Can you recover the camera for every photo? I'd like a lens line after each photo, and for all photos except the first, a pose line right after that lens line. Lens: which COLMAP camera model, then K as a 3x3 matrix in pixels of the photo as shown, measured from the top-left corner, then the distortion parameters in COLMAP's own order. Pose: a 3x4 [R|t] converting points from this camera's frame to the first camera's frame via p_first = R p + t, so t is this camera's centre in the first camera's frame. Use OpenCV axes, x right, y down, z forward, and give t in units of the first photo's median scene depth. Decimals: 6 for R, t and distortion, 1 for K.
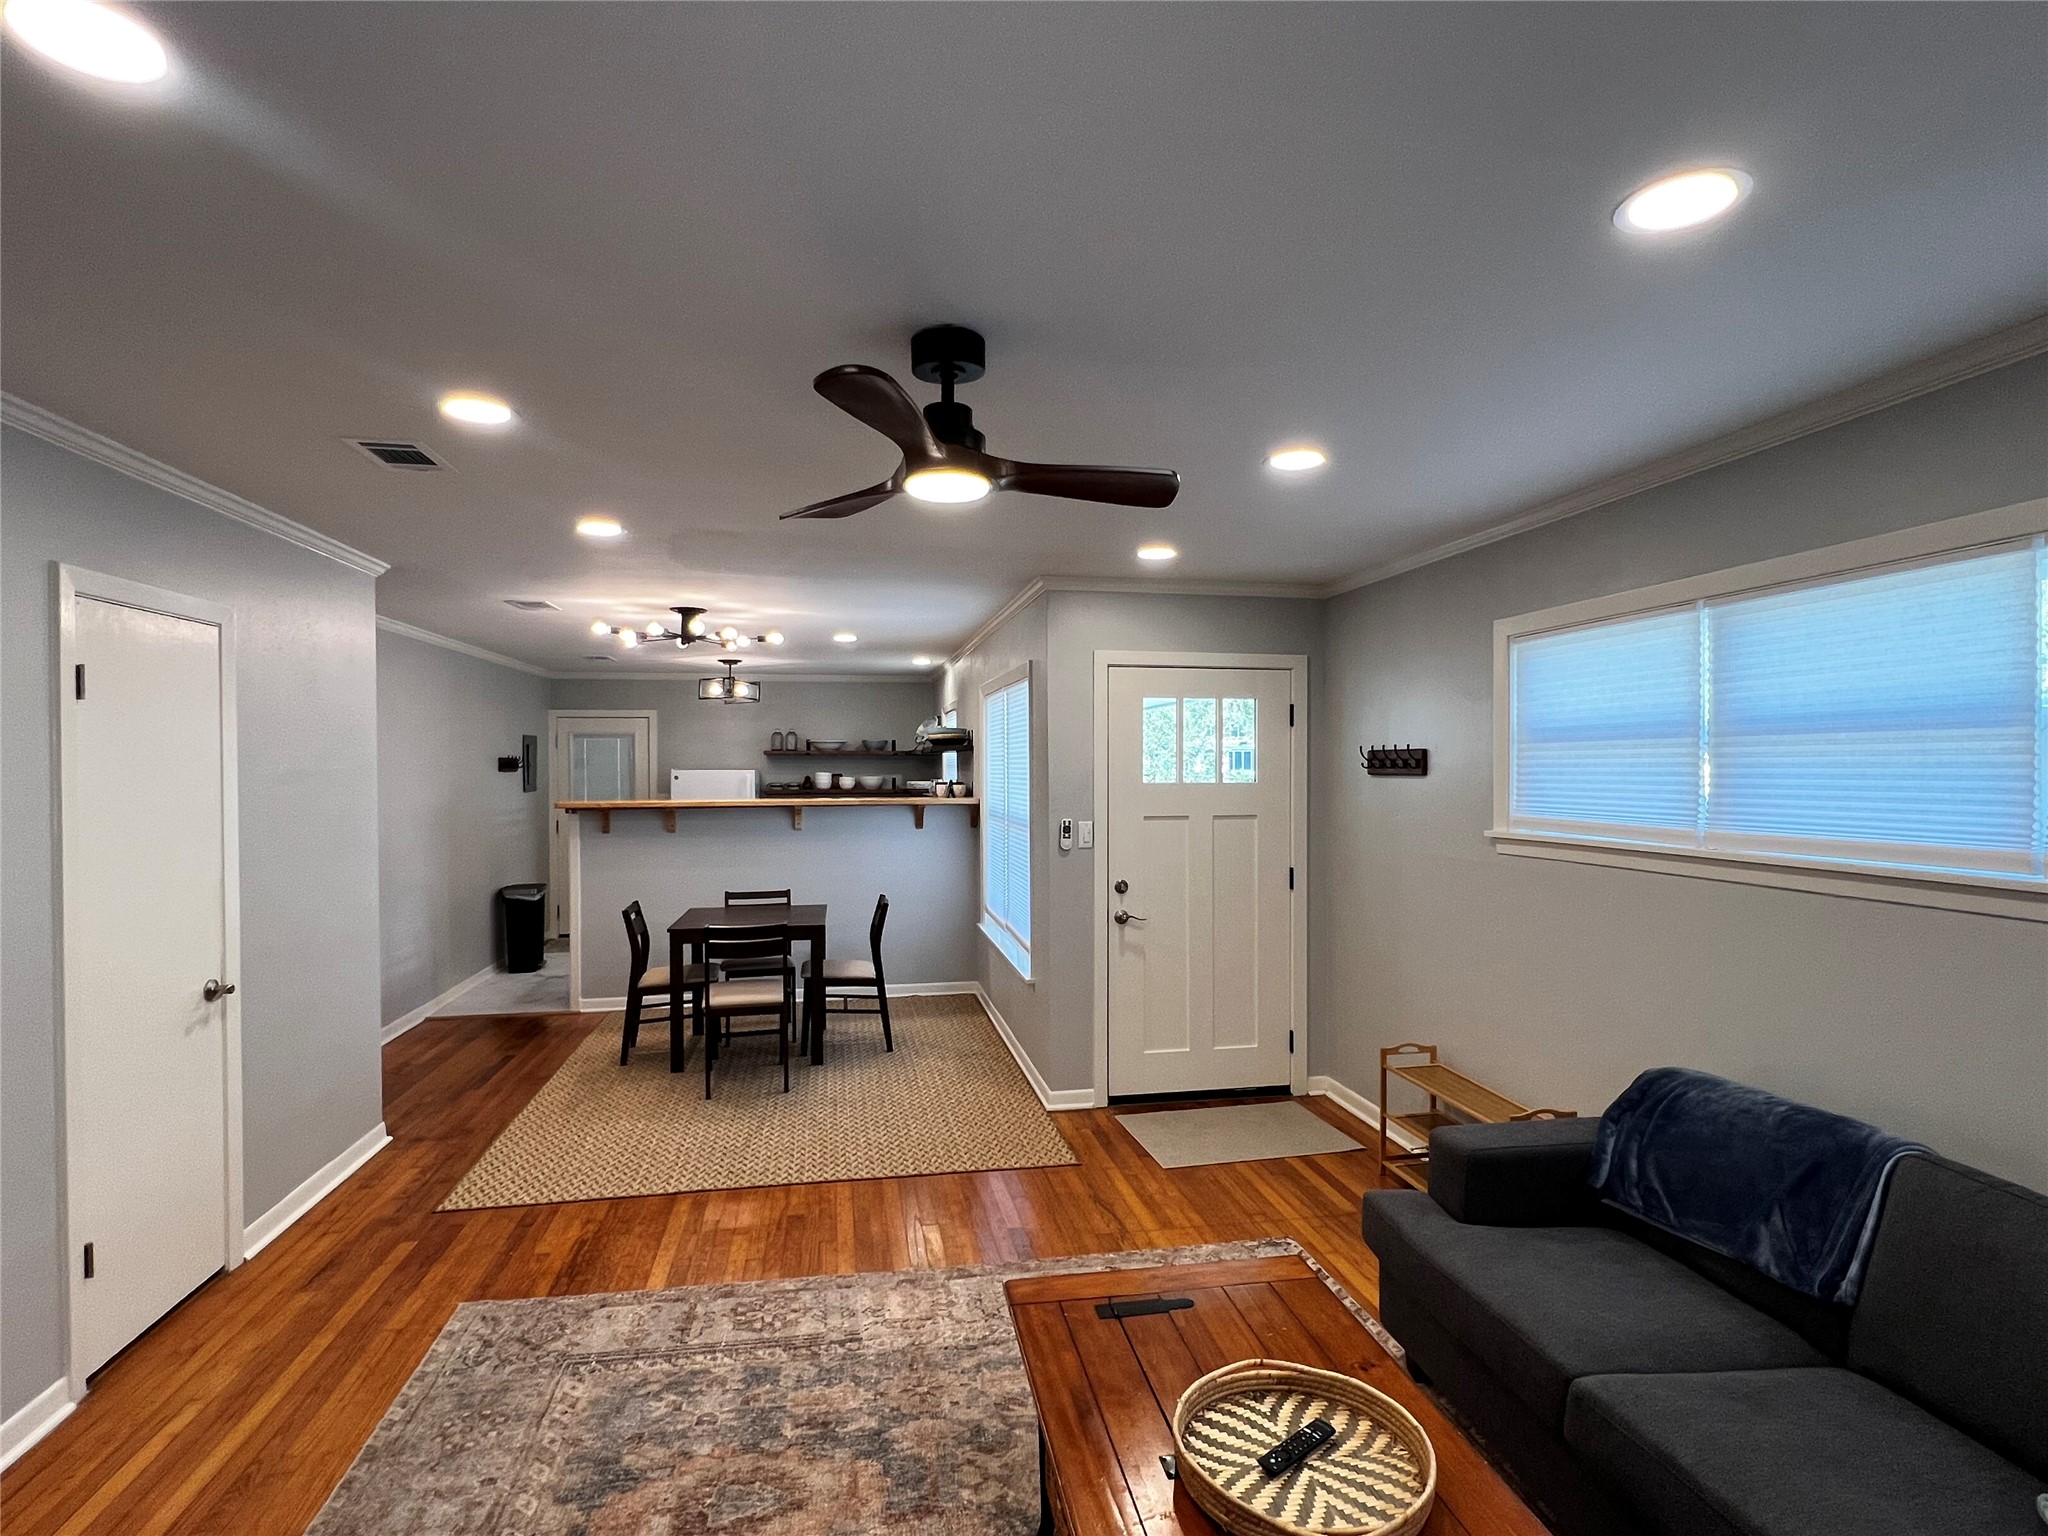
lens RADIAL K [[1016.5, 0, 1012.5], [0, 1016.5, 774.9], [0, 0, 1]] dist [-0.005355, 0.002498]
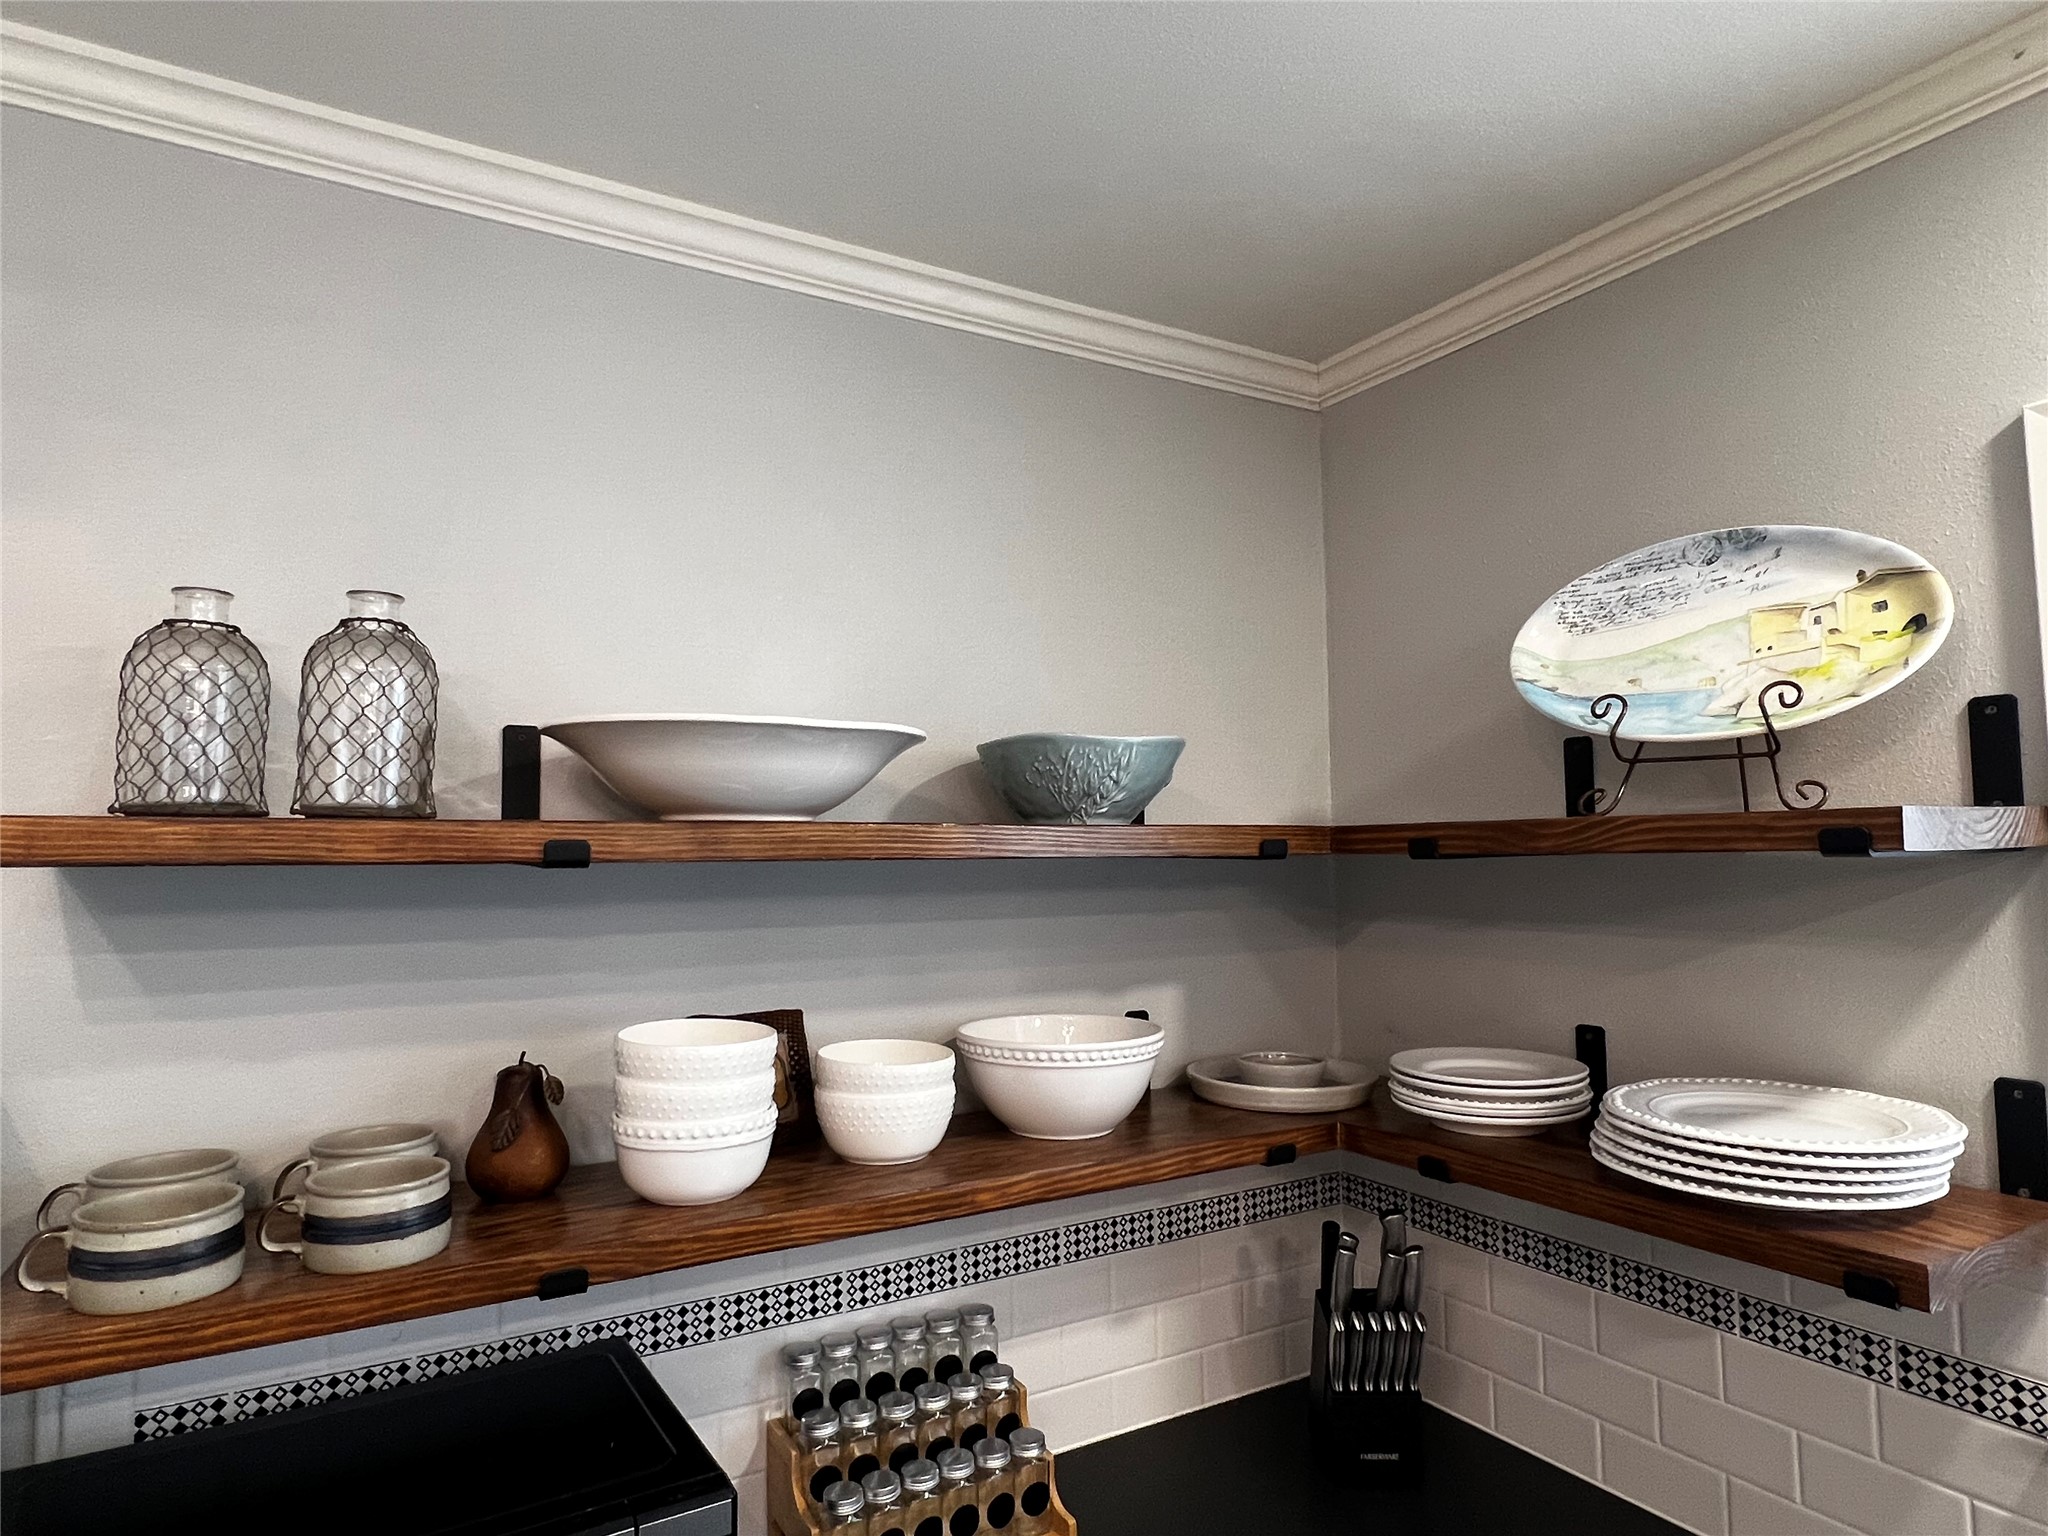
lens RADIAL K [[1187.1, 0, 1010.9], [0, 1187.1, 769.1], [0, 0, 1]] dist [-0.008425, 0.001009]
pose [[0.939805, 0.017628, 0.341255, -0.403057], [0.009857, 0.996854, -0.078641, -0.038608], [-0.341568, 0.077271, 0.936675, 1.775199]]
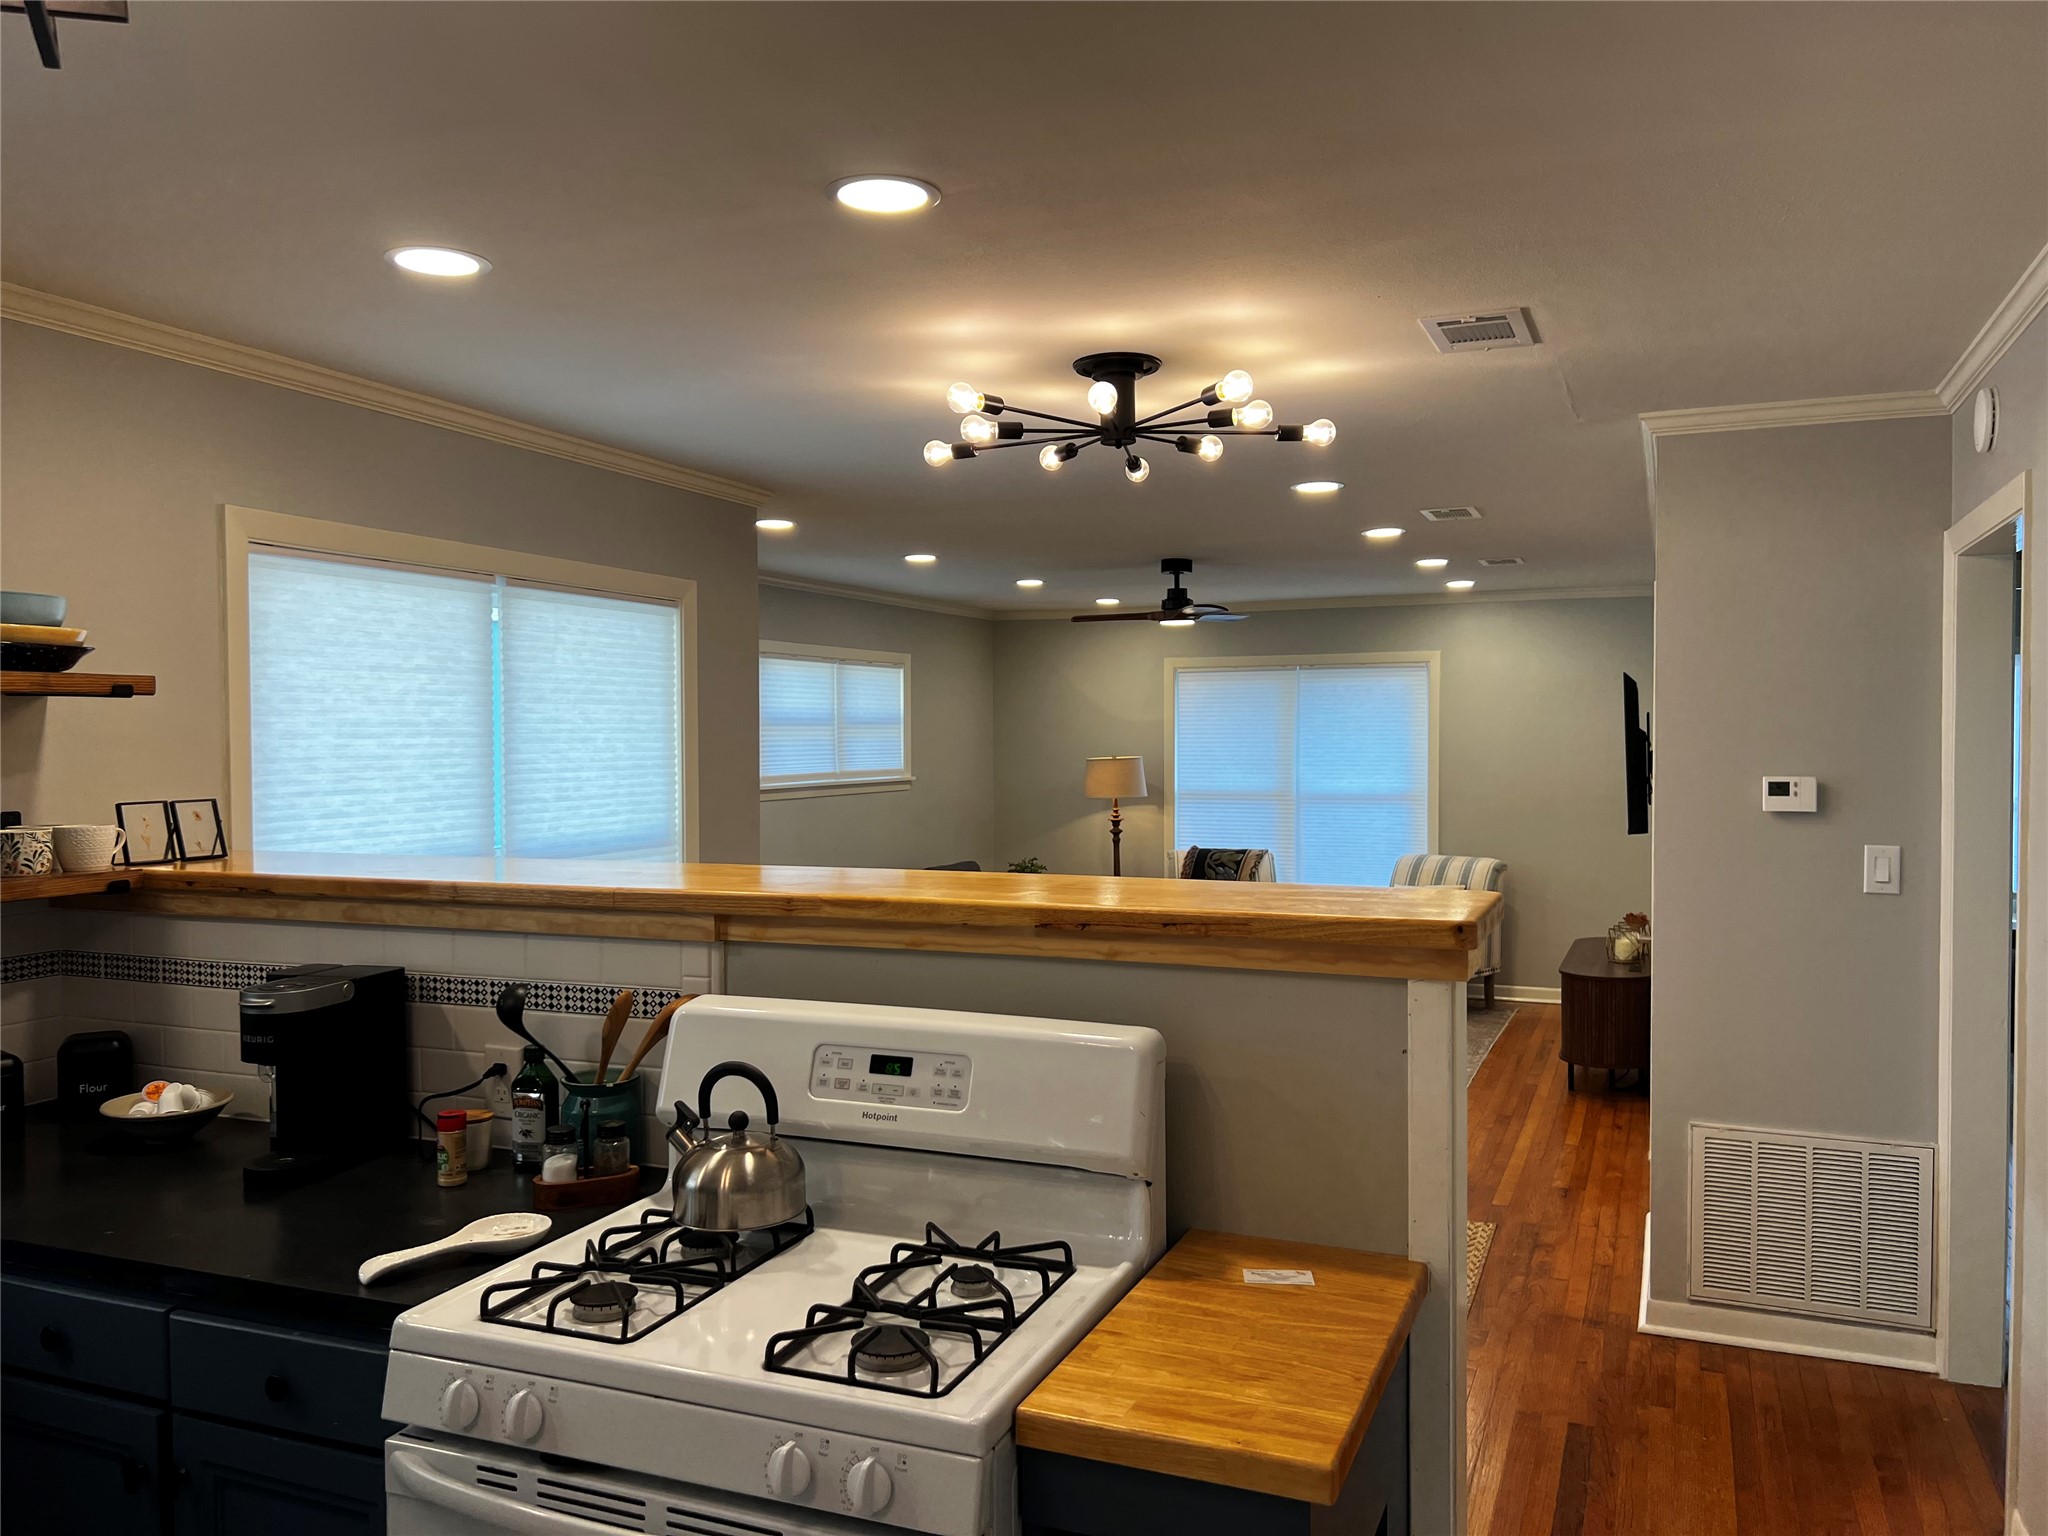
lens RADIAL K [[1537.3, 0, 1010.9], [0, 1537.3, 787.6], [0, 0, 1]] dist [0.087724, 0.000840]
pose [[-0.837759, -0.012158, 0.545904, -0.745186], [0.012064, 0.999096, 0.040766, -0.020439], [-0.545906, 0.040738, -0.836855, 1.848853]]
